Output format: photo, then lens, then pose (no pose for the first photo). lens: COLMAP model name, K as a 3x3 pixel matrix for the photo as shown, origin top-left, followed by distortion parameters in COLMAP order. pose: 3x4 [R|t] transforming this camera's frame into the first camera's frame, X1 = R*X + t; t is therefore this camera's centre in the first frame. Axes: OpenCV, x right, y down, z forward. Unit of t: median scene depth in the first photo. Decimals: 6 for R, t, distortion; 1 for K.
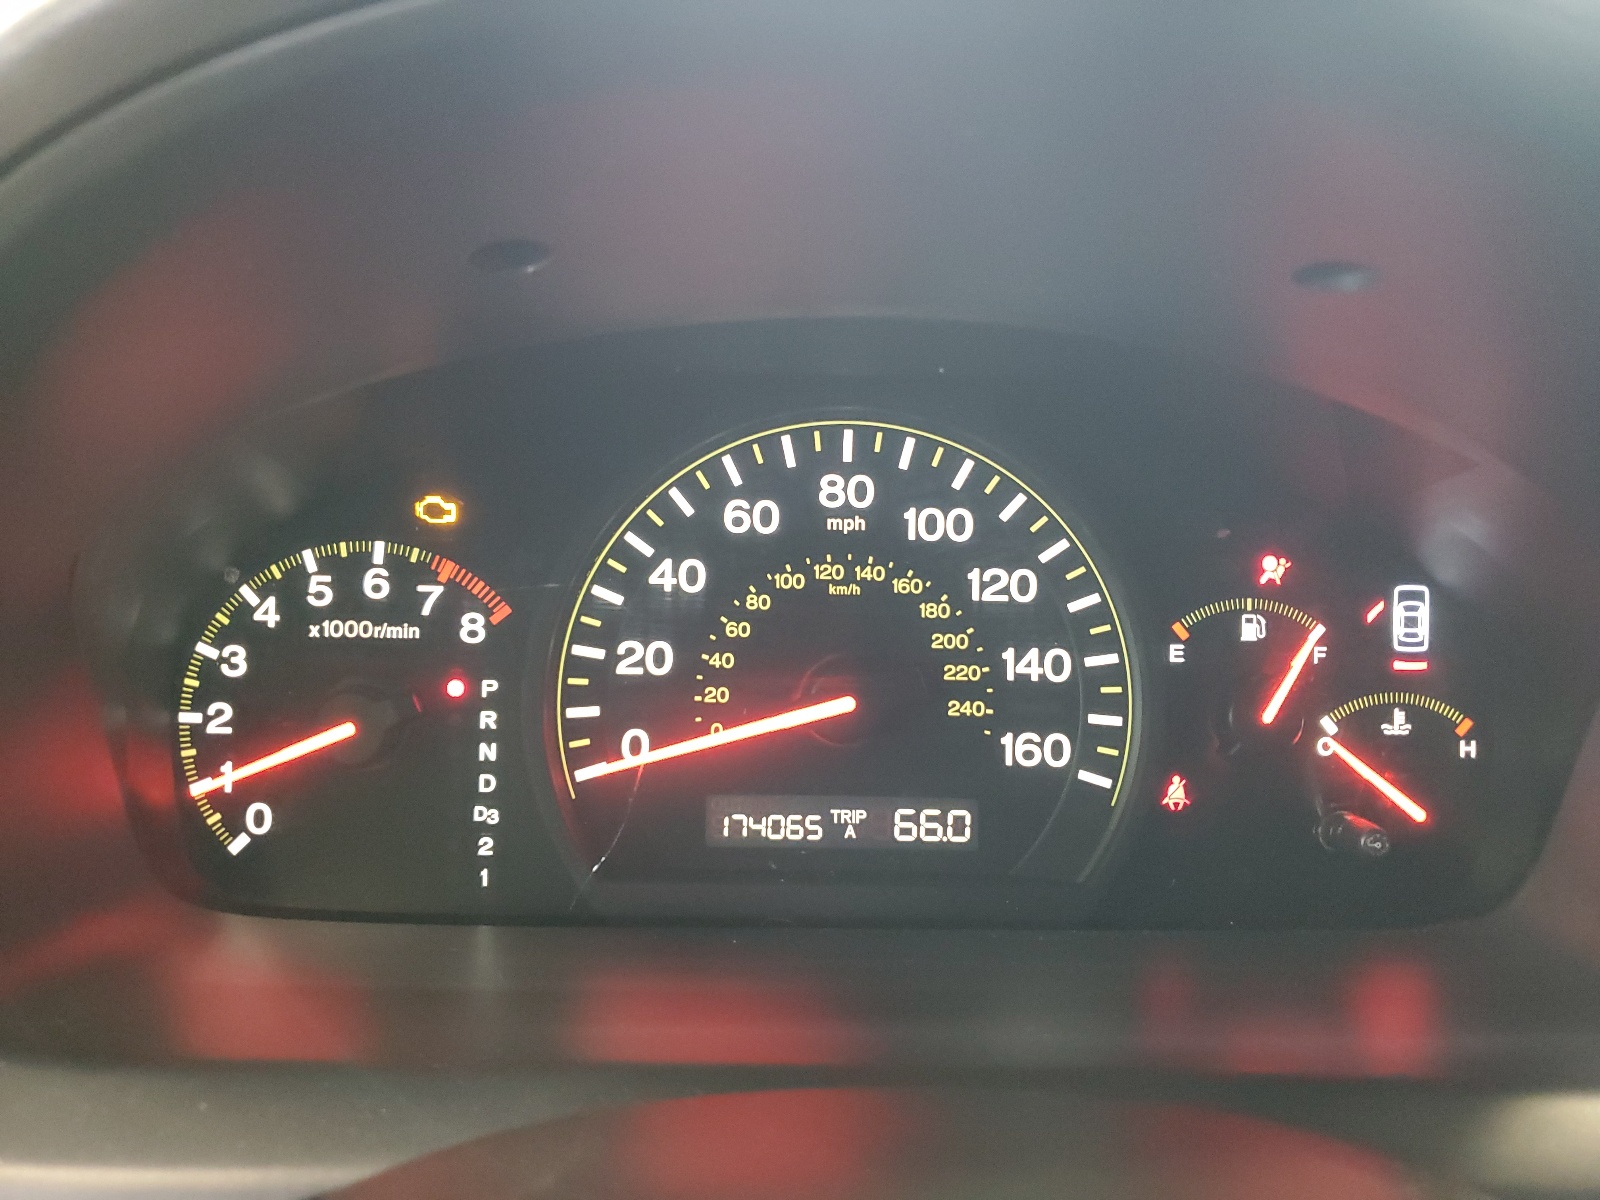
lens RADIAL K [[1362.3, 0, 796.9], [0, 1362.3, 595.5], [0, 0, 1]] dist [0.010468, -0.002607]
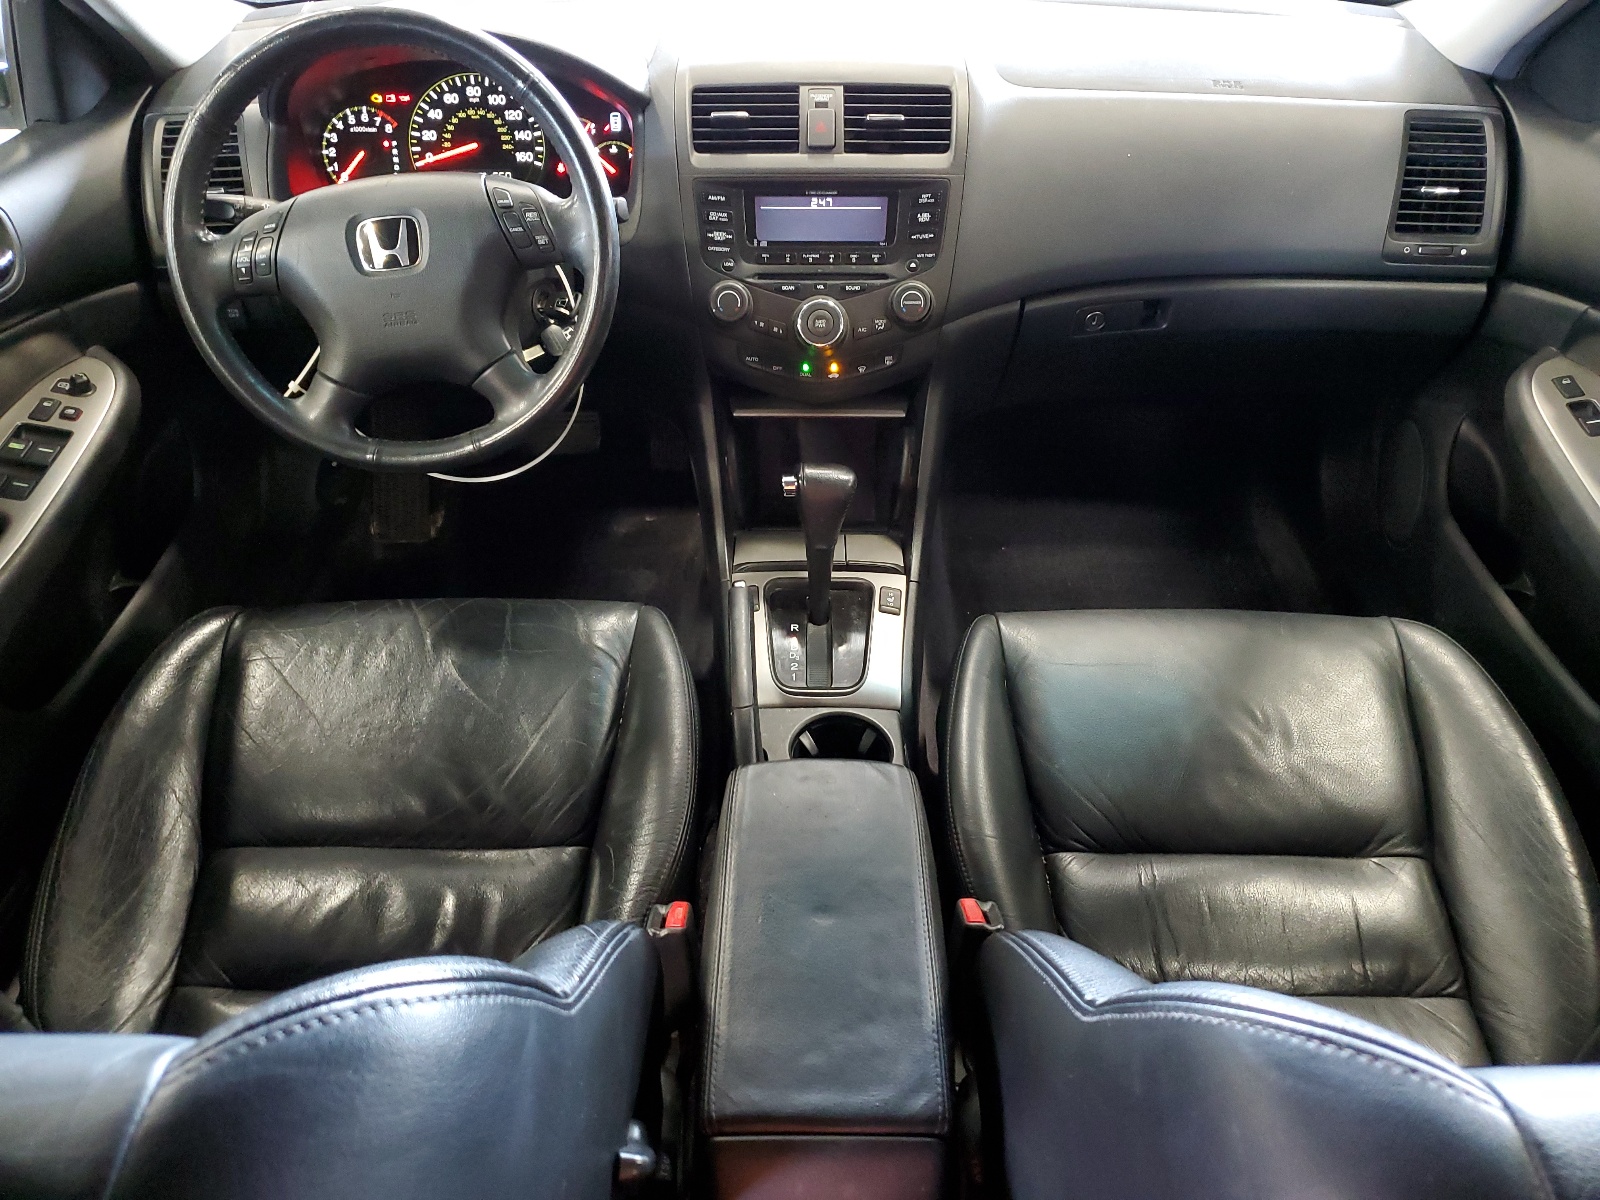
lens RADIAL K [[1362.3, 0, 805.1], [0, 1362.3, 599.0], [0, 0, 1]] dist [0.010468, -0.002607]
pose [[0.997778, 0.003405, -0.066545, 1.314881], [0.018755, 0.943962, 0.329520, 0.030546], [0.063938, -0.330035, 0.941801, -3.321835]]
